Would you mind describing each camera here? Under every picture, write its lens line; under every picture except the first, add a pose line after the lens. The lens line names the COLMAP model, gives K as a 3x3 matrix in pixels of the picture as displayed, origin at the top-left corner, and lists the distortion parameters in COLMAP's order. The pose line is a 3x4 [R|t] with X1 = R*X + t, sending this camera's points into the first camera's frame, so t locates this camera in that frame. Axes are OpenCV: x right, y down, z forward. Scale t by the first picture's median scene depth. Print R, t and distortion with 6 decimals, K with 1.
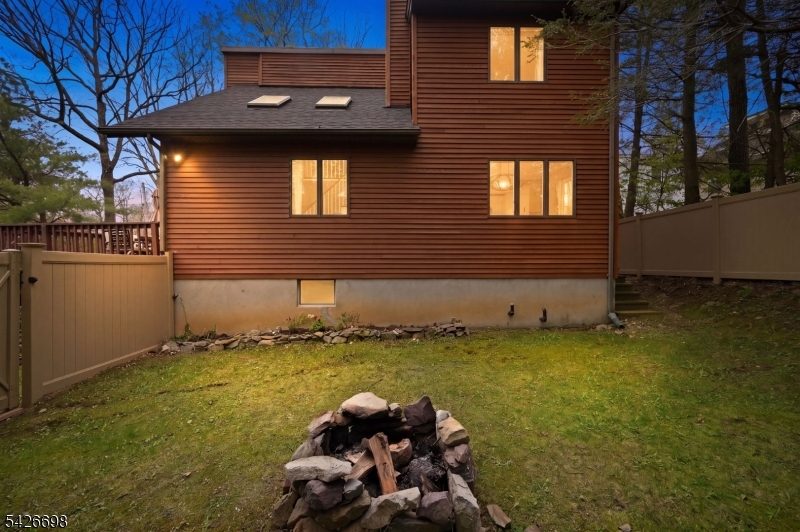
lens RADIAL K [[320.5, 0, 399.8], [0, 320.5, 269.6], [0, 0, 1]] dist [-0.000428, -0.000115]
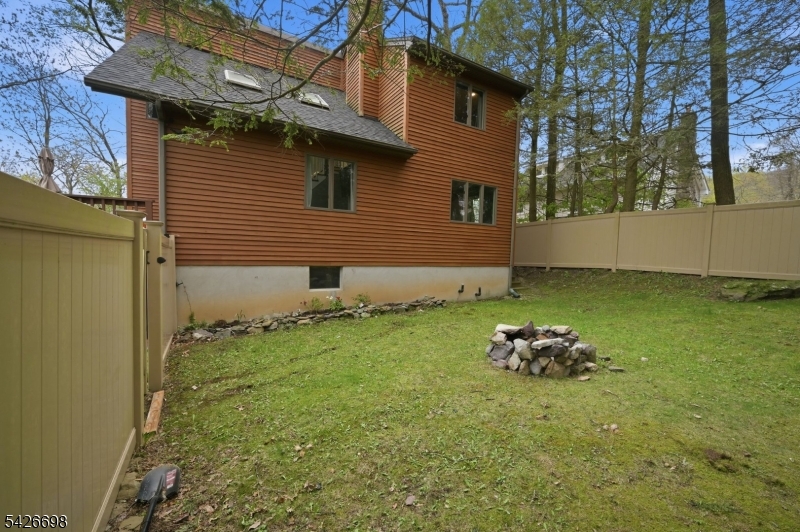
lens RADIAL K [[323.2, 0, 398.6], [0, 323.2, 280.0], [0, 0, 1]] dist [0.000317, 0.000009]
pose [[0.874193, -0.015453, 0.485333, -0.603159], [-0.007152, 0.998975, 0.044689, 0.026807], [-0.485526, -0.042538, 0.873187, -0.117229]]
